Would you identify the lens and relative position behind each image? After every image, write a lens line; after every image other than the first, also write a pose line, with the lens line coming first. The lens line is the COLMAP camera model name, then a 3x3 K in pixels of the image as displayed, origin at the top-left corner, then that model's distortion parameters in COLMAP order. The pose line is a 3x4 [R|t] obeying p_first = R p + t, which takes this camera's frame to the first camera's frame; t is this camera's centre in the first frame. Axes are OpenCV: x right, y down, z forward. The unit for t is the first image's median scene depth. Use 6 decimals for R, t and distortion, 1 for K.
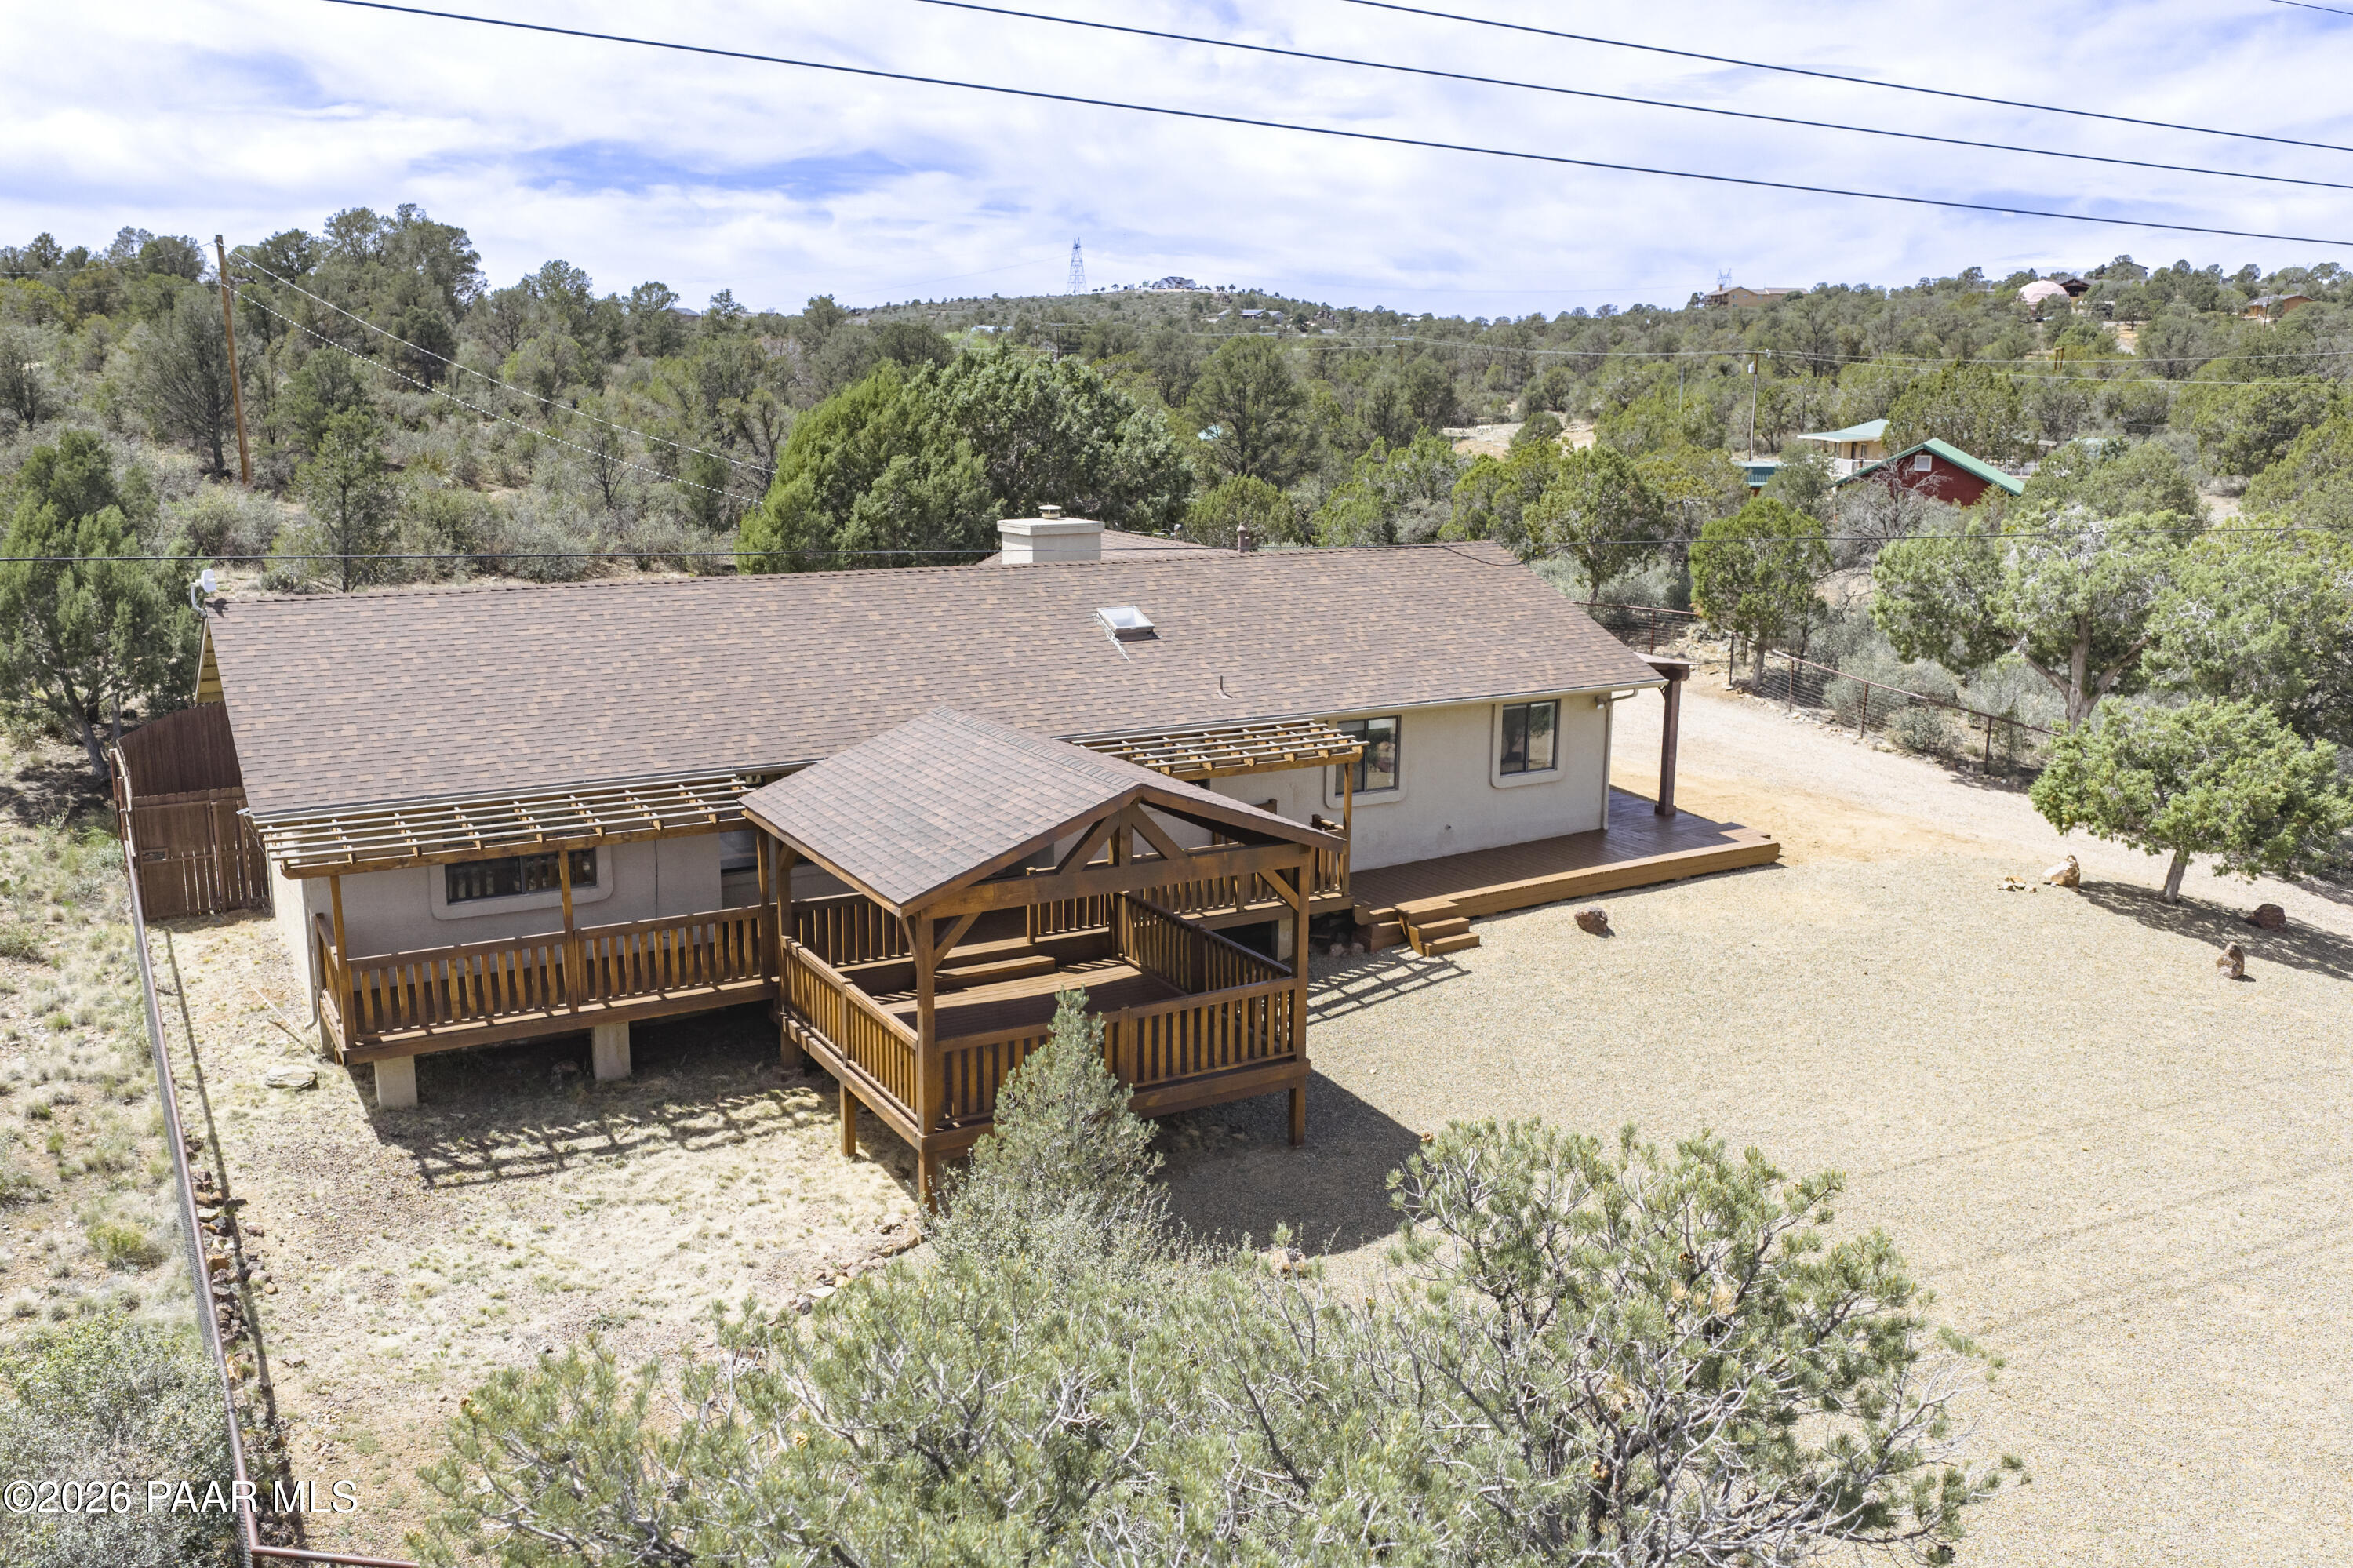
lens RADIAL K [[1937.0, 0, 1176.5], [0, 1937.0, 784.0], [0, 0, 1]] dist [0.004847, -0.005585]
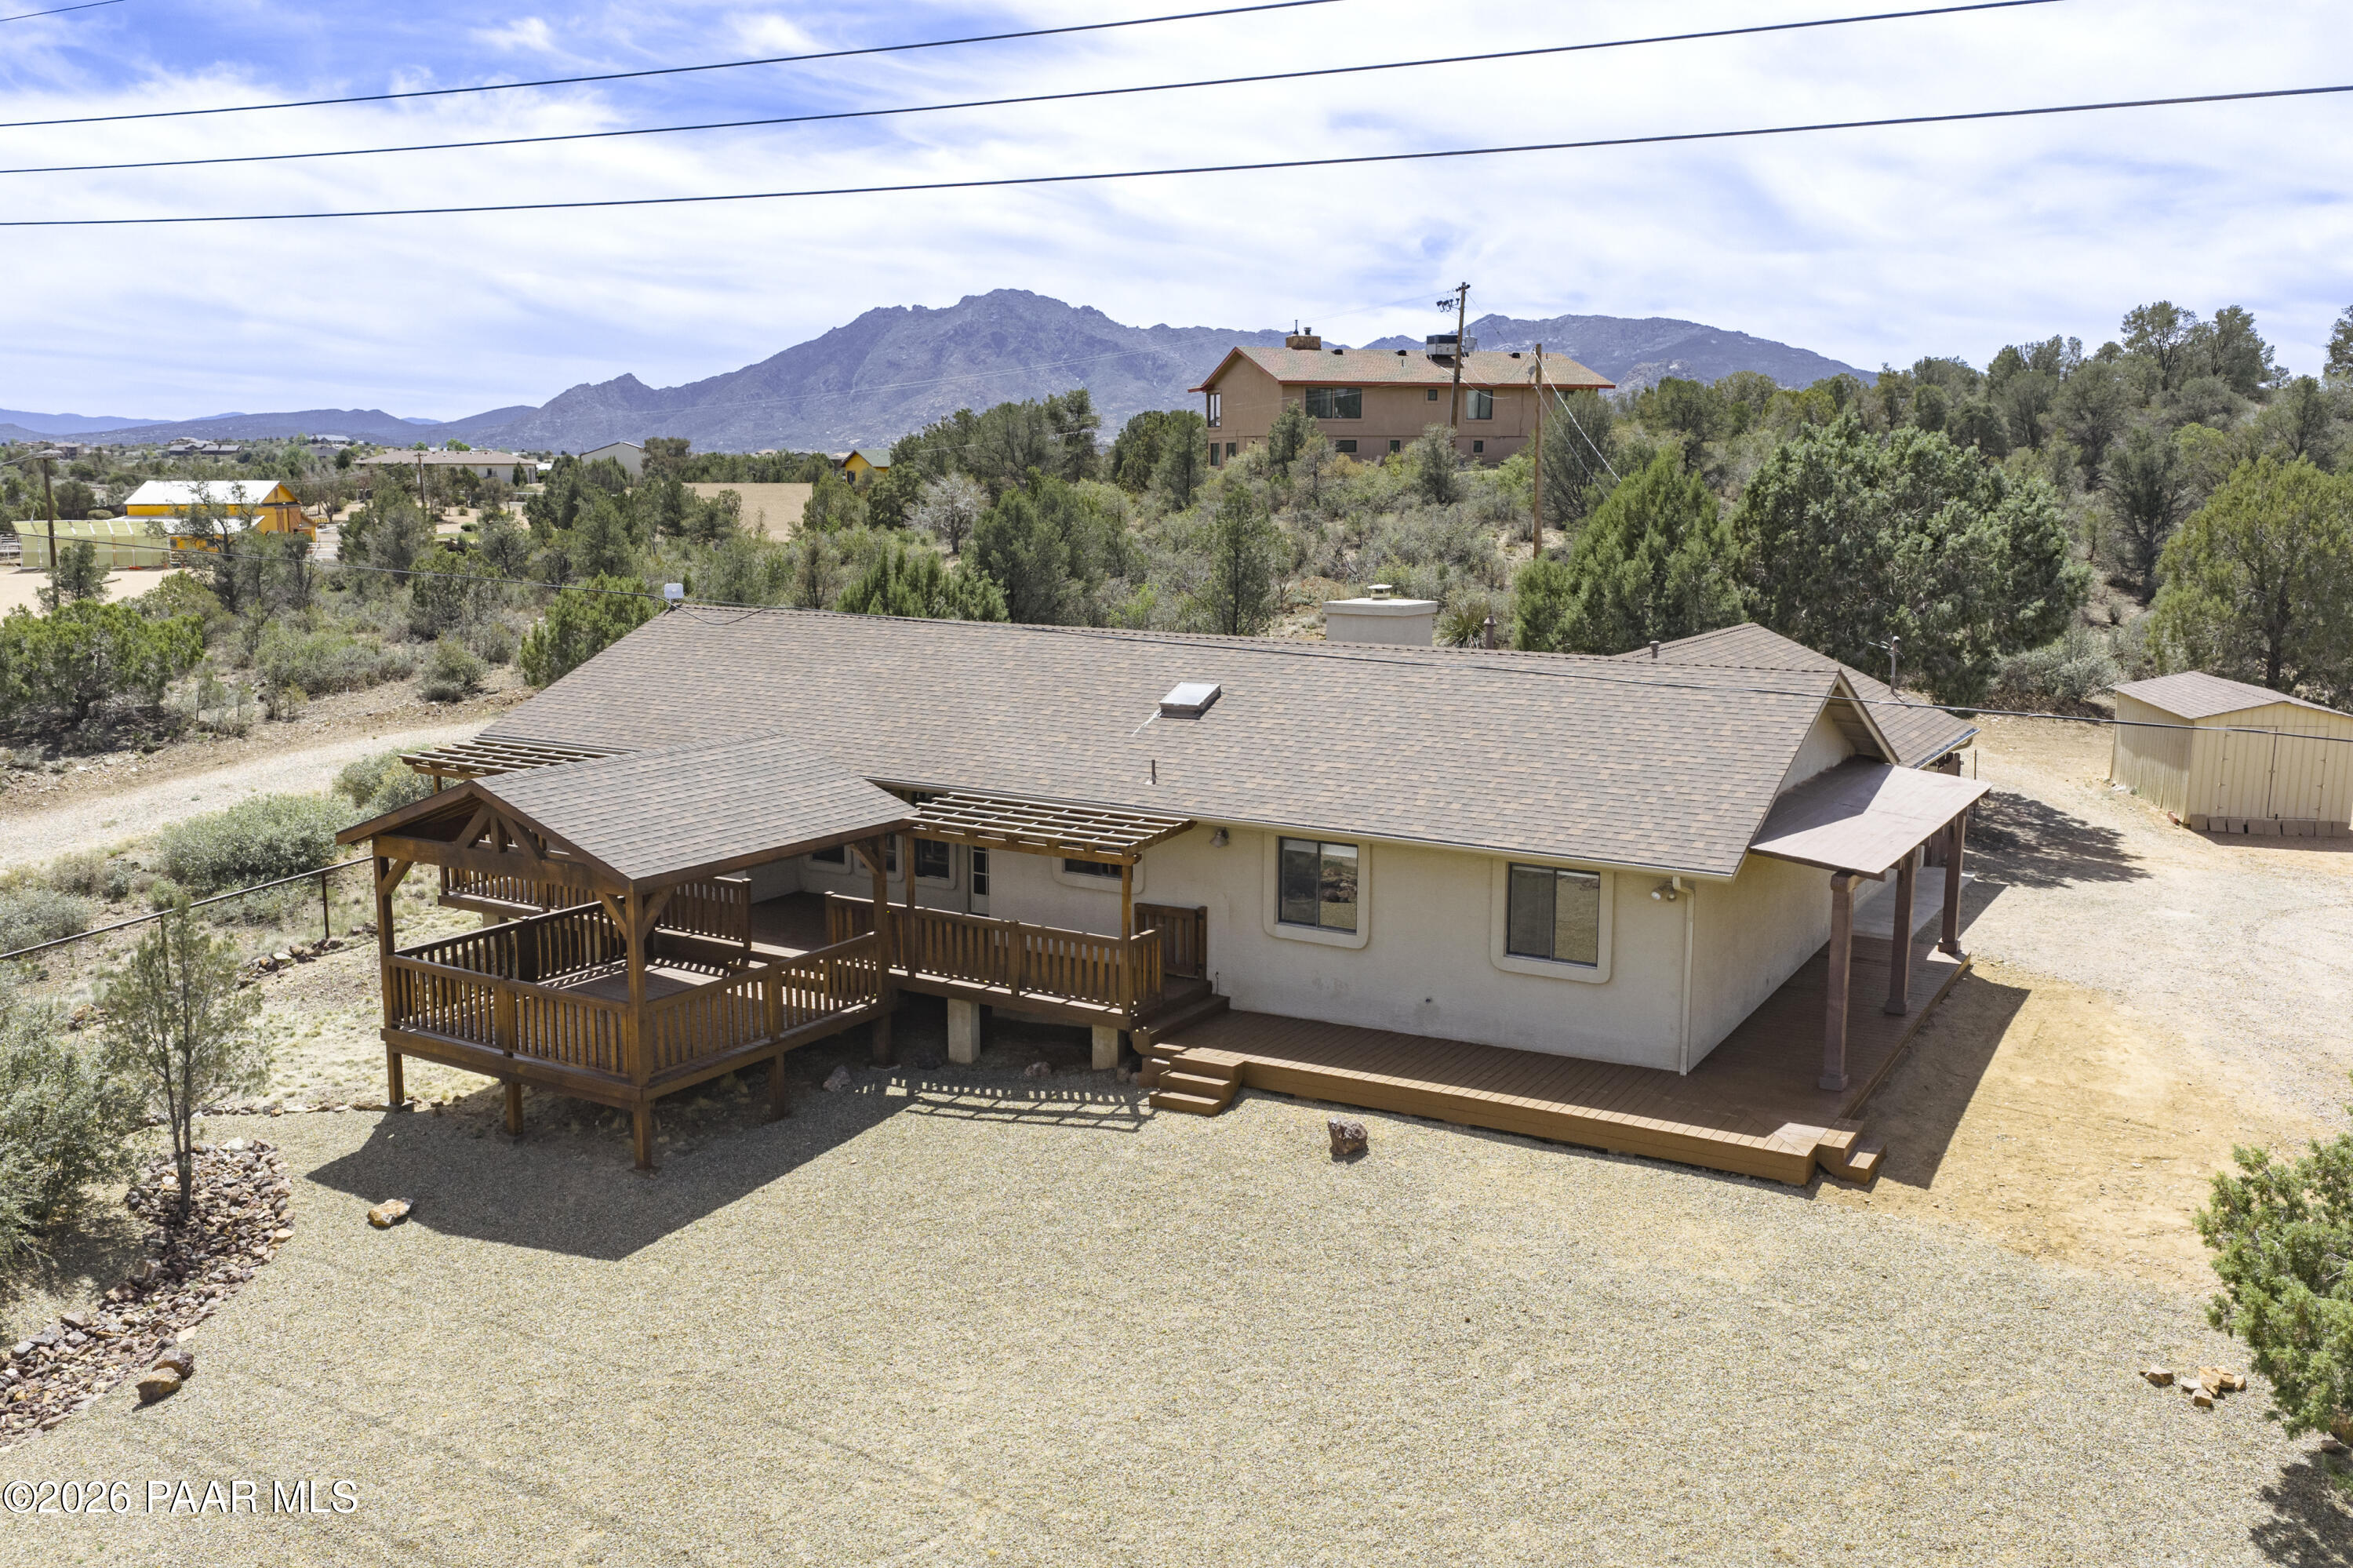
lens RADIAL K [[1945.8, 0, 1182.7], [0, 1945.8, 782.4], [0, 0, 1]] dist [0.018188, -0.042530]
pose [[0.471594, 0.133600, -0.871637, 0.858547], [-0.183692, 0.981656, 0.051077, -0.096918], [0.862471, 0.136025, 0.487484, 0.568784]]
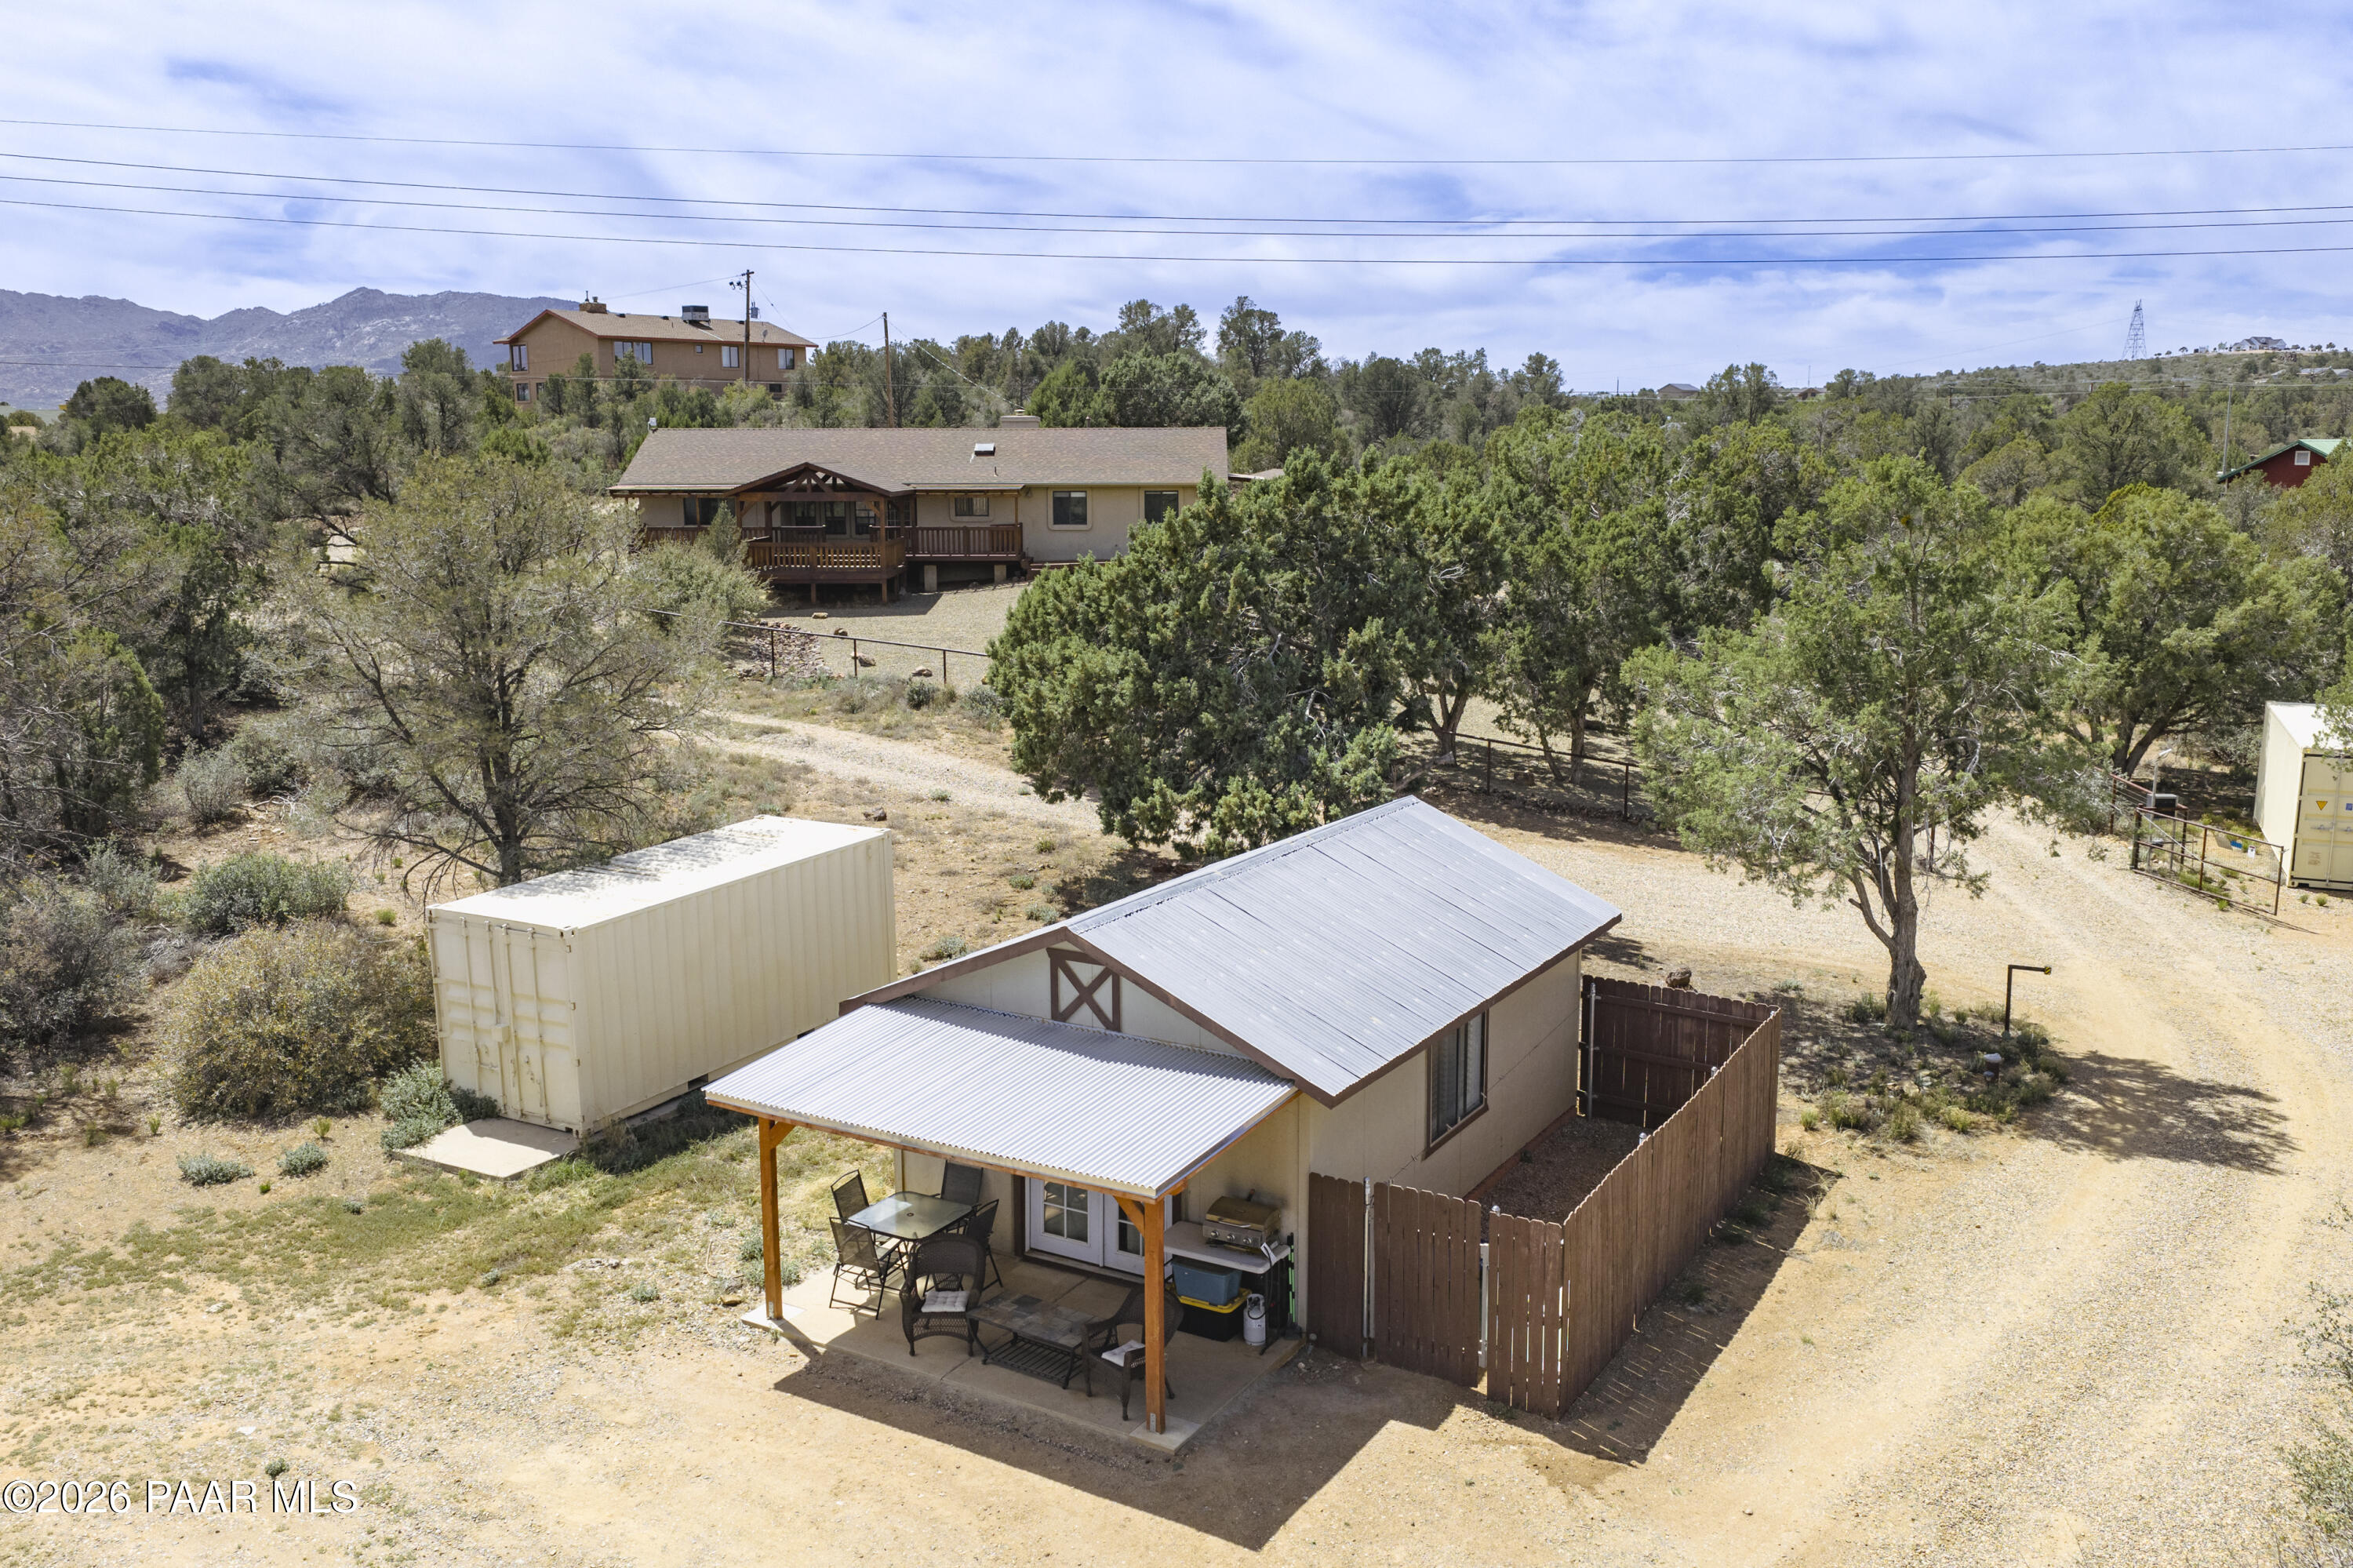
lens RADIAL K [[1945.8, 0, 1182.7], [0, 1945.8, 782.4], [0, 0, 1]] dist [0.018188, -0.042530]
pose [[0.859710, 0.074169, -0.505369, 1.483069], [-0.096018, 0.995230, -0.017280, 0.355328], [0.501677, 0.063380, 0.862730, -0.937778]]
